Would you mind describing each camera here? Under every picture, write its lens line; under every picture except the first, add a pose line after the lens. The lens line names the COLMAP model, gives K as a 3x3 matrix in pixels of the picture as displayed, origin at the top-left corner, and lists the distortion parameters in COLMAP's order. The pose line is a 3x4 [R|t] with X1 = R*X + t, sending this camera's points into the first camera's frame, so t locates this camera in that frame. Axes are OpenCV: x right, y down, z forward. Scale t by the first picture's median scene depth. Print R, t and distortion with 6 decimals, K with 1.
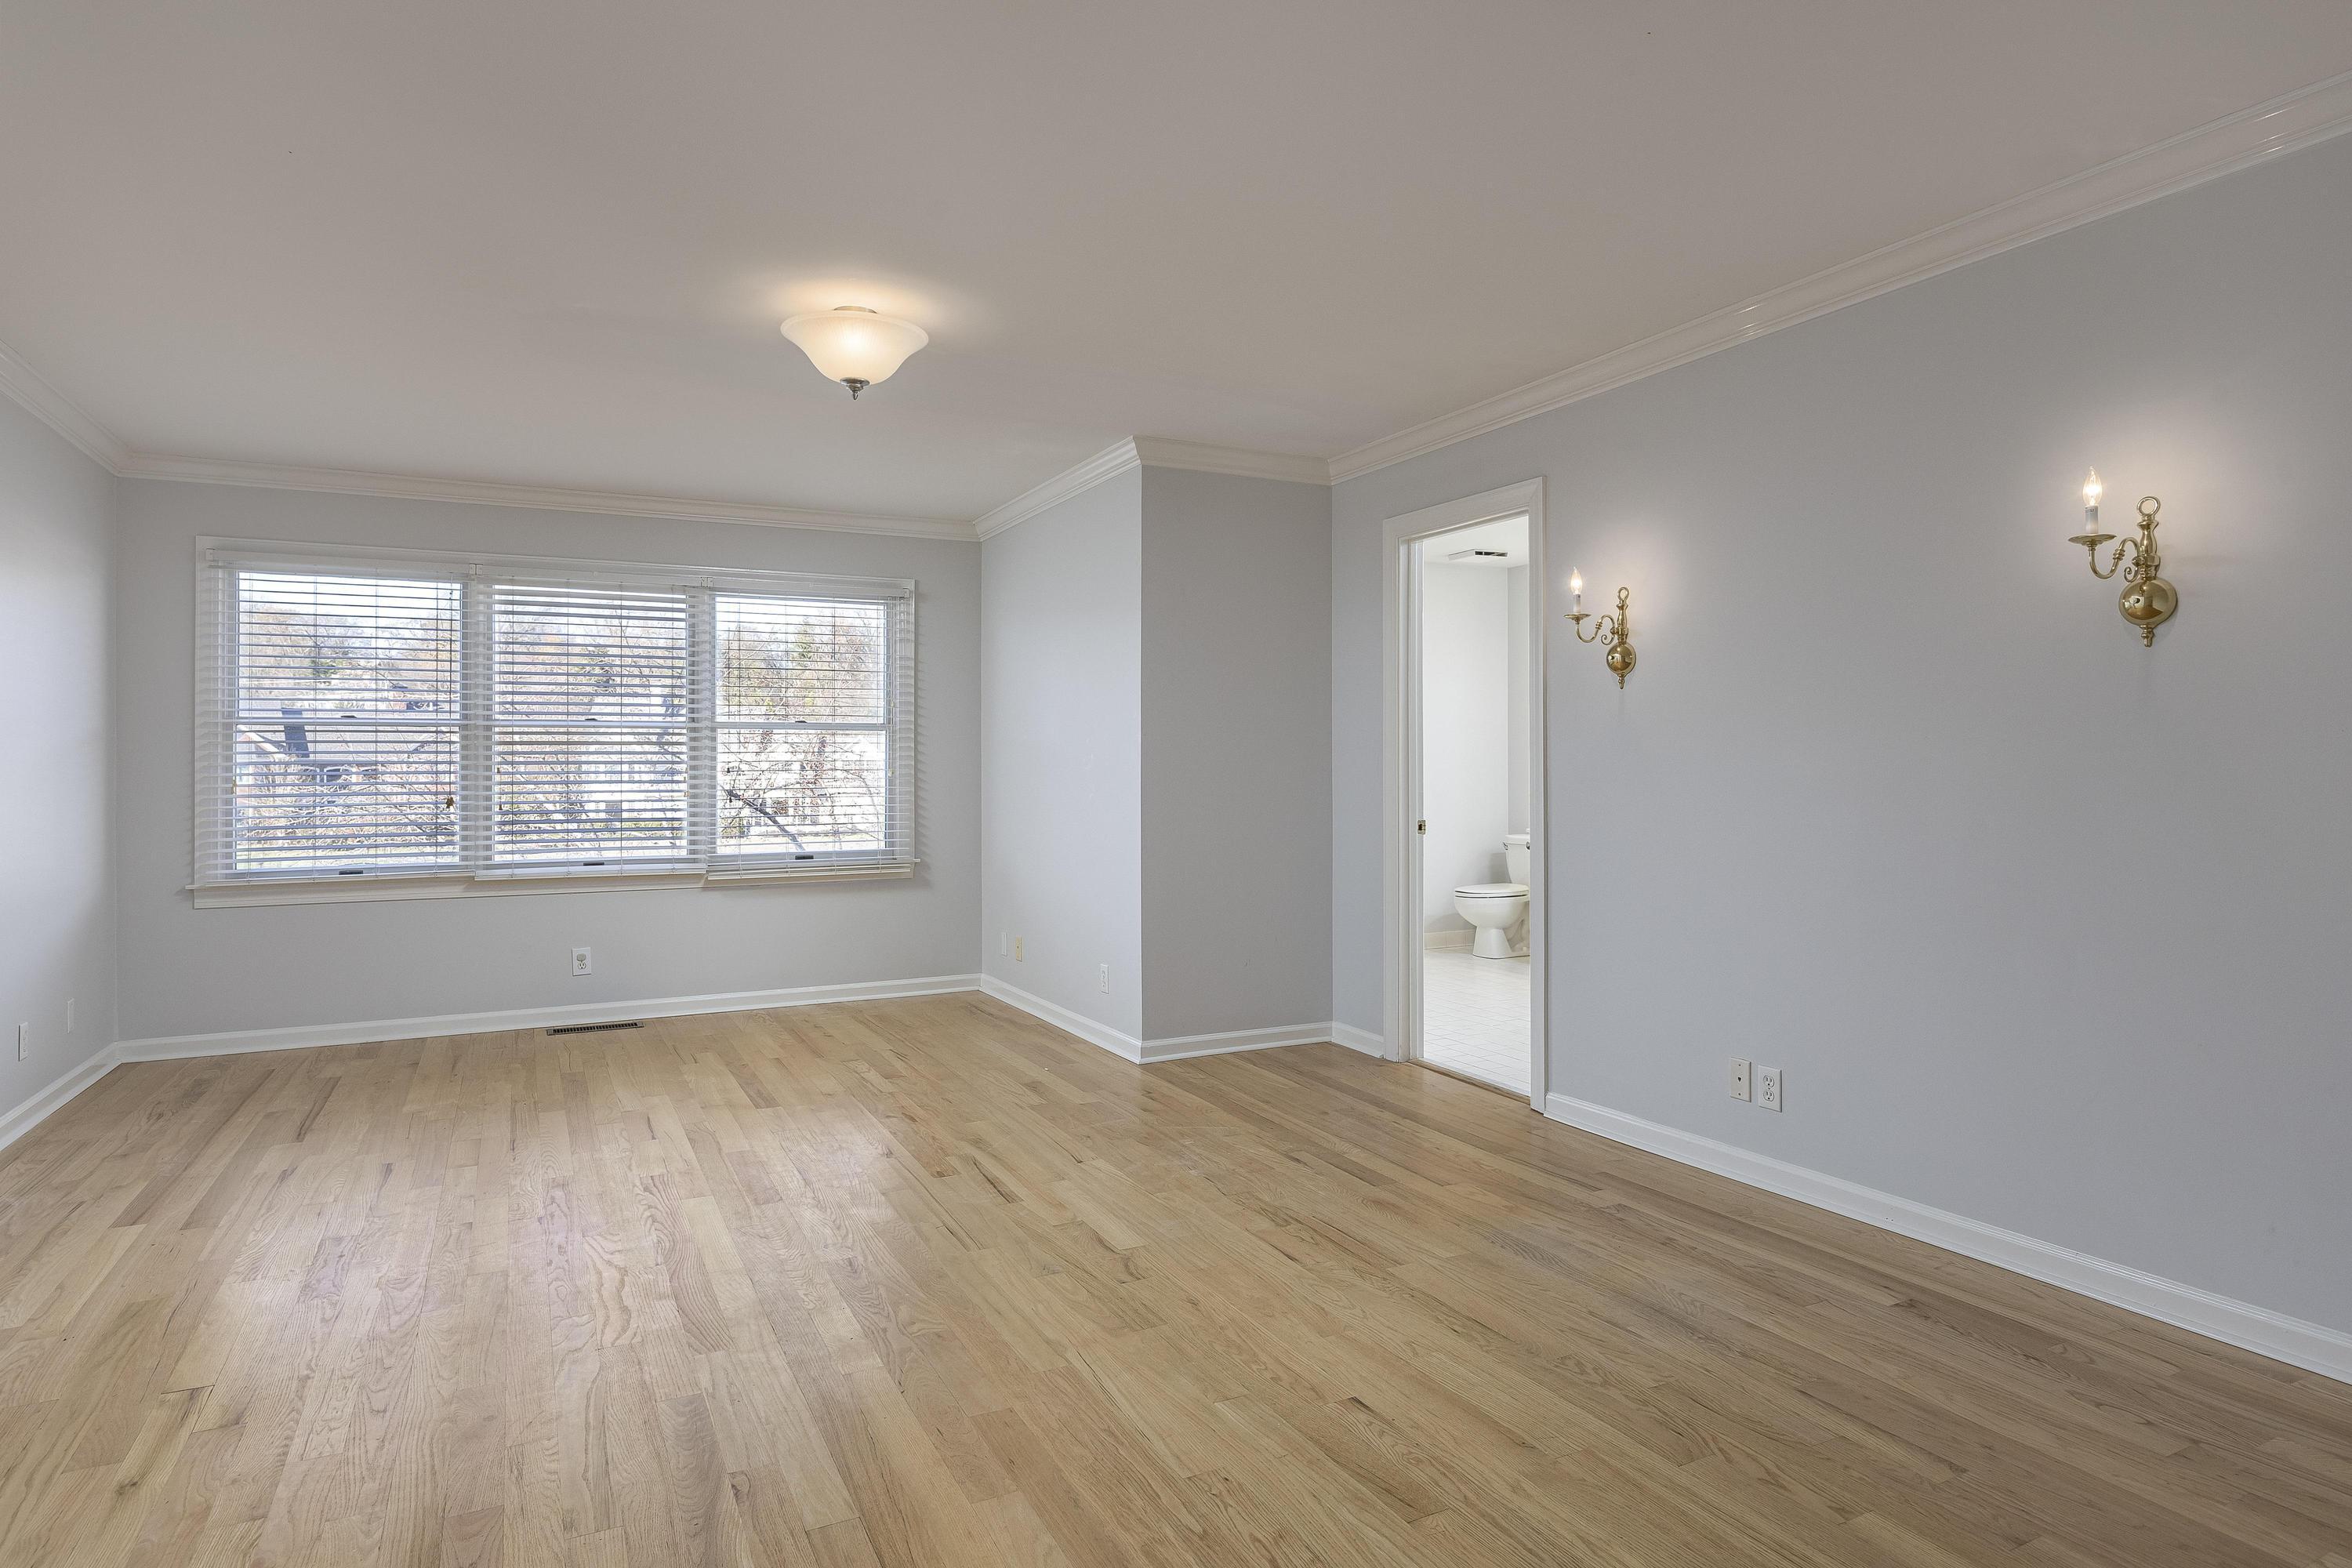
lens RADIAL K [[1322.0, 0, 1157.6], [0, 1322.0, 784.5], [0, 0, 1]] dist [-0.002839, -0.000079]
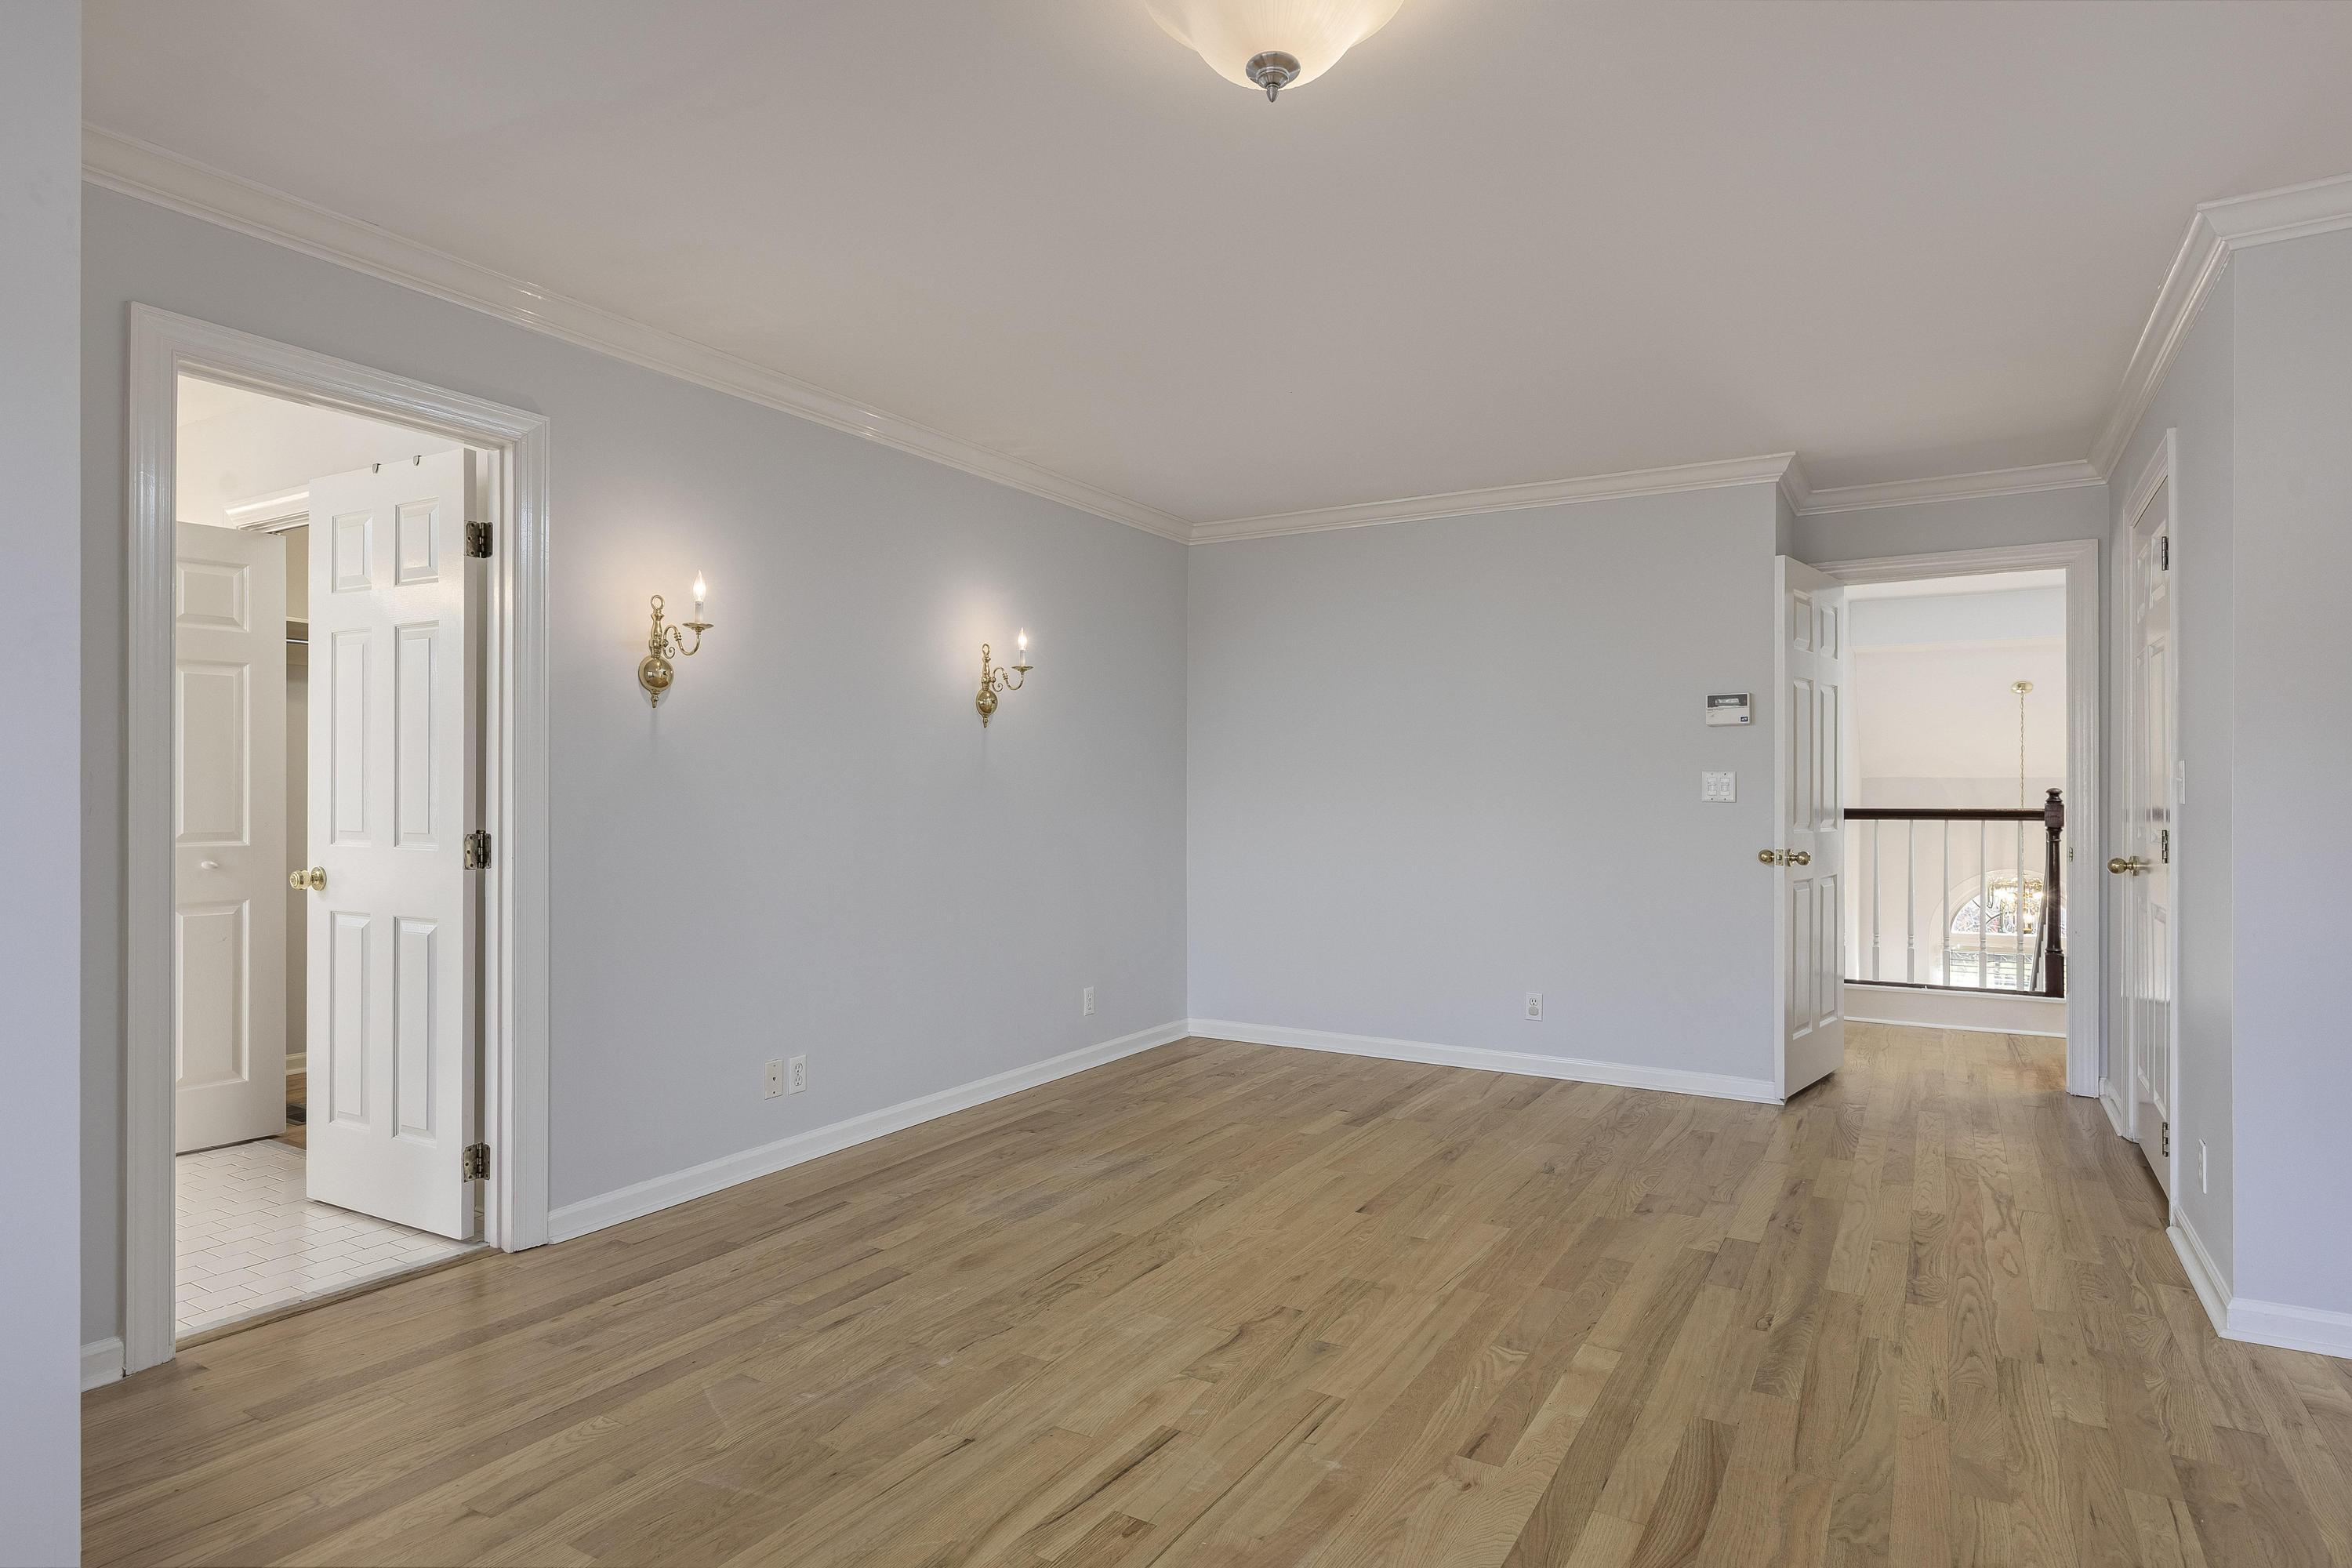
lens RADIAL K [[1322.0, 0, 1157.6], [0, 1322.0, 784.5], [0, 0, 1]] dist [-0.002839, -0.000079]
pose [[-0.552937, 0.011250, 0.833147, -0.710055], [0.013736, 0.999896, -0.004385, -0.013808], [-0.833110, 0.009019, -0.553034, 1.453265]]
